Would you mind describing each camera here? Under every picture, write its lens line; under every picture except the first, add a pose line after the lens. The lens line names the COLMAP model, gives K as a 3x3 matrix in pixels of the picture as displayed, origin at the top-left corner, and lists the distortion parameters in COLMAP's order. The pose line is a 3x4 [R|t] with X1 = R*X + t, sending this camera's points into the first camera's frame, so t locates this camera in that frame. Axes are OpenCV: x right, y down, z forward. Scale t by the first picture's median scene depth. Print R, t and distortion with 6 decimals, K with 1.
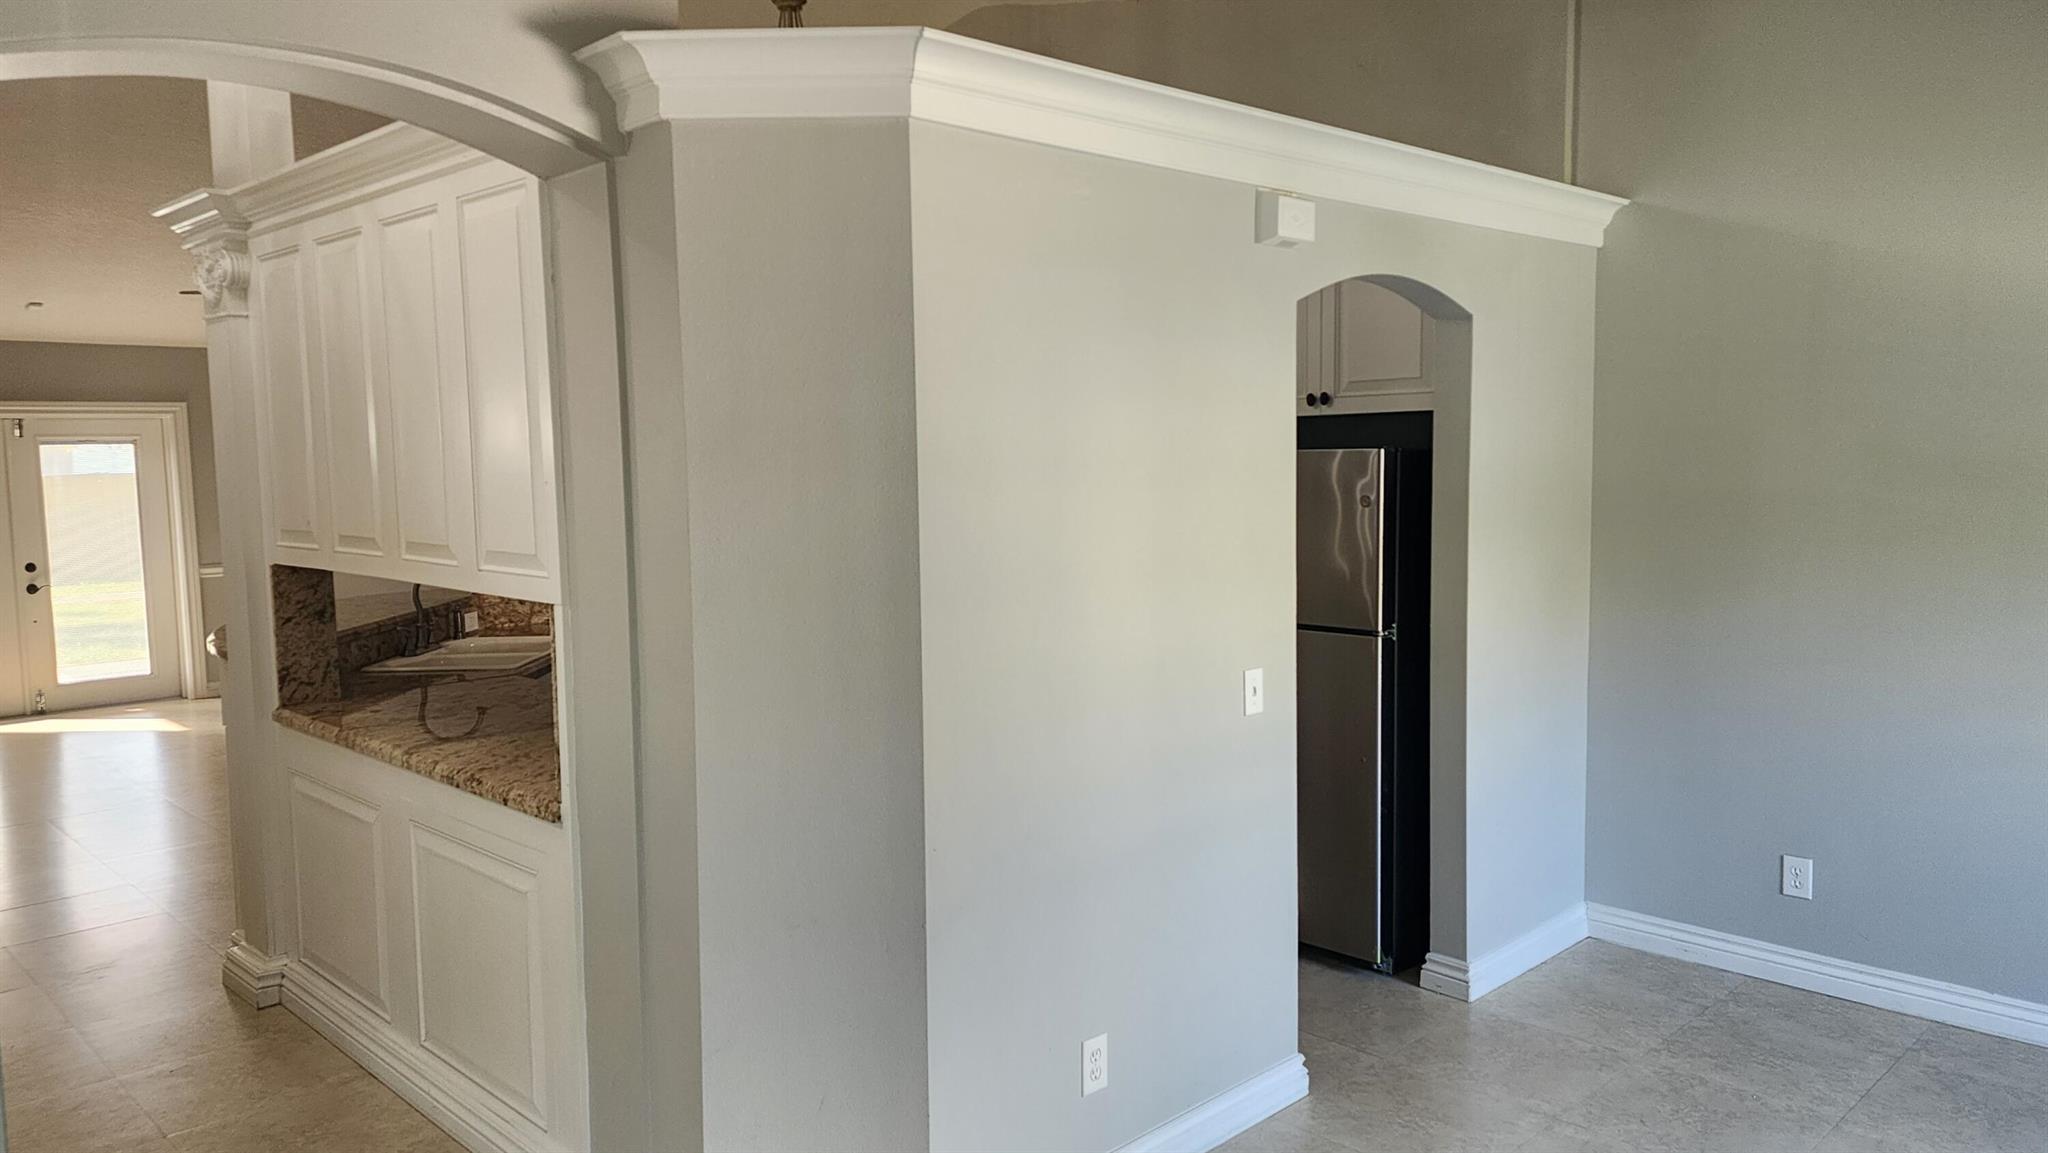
lens RADIAL K [[1373.5, 0, 1031.2], [0, 1373.5, 568.1], [0, 0, 1]] dist [0.085373, -0.077305]
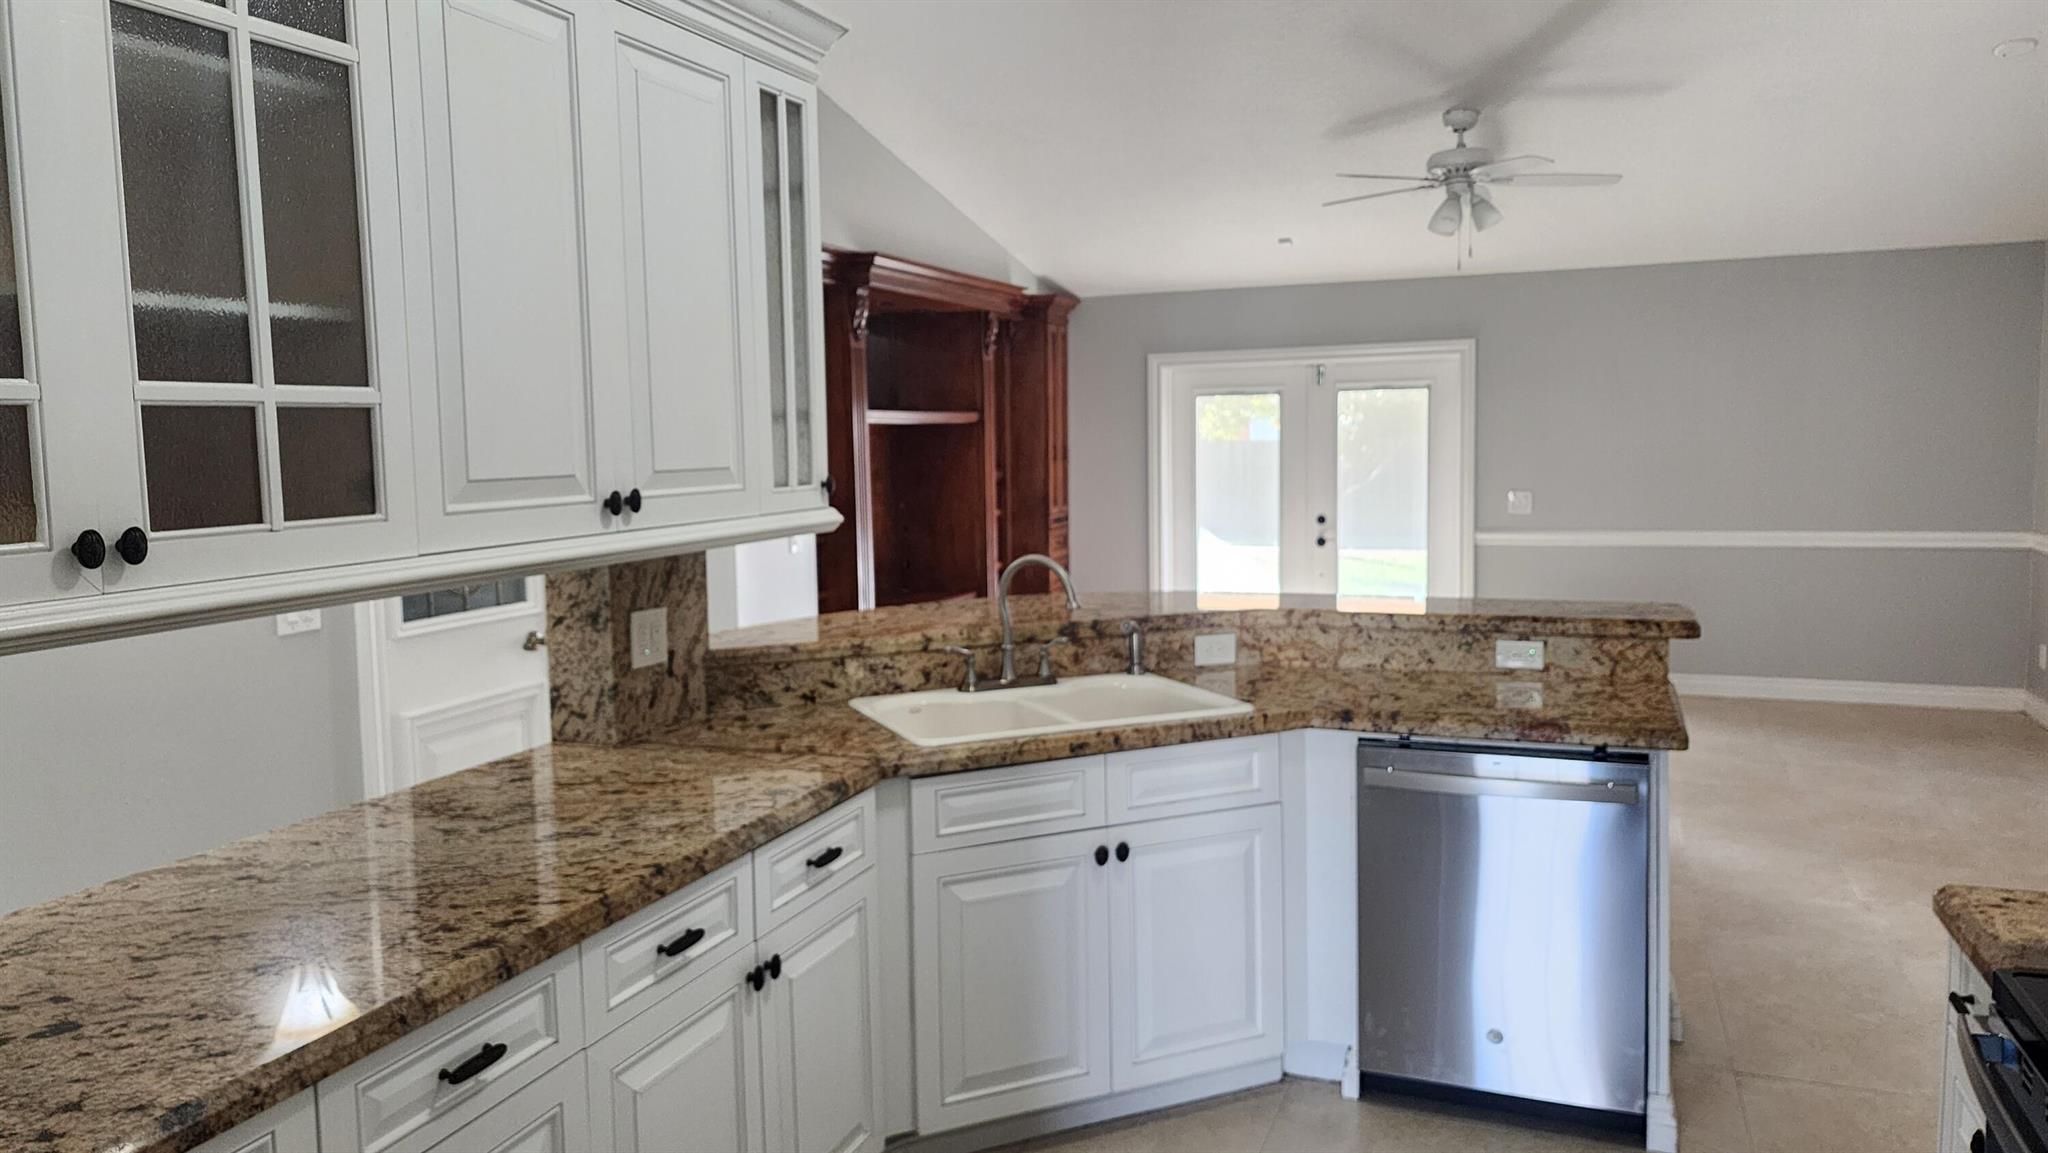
lens RADIAL K [[1373.5, 0, 1031.2], [0, 1373.5, 568.1], [0, 0, 1]] dist [0.085373, -0.077305]
pose [[0.377152, 0.096317, -0.921130, 0.192021], [-0.065108, 0.994874, 0.077370, -0.057236], [0.923860, 0.030793, 0.381489, 0.936050]]
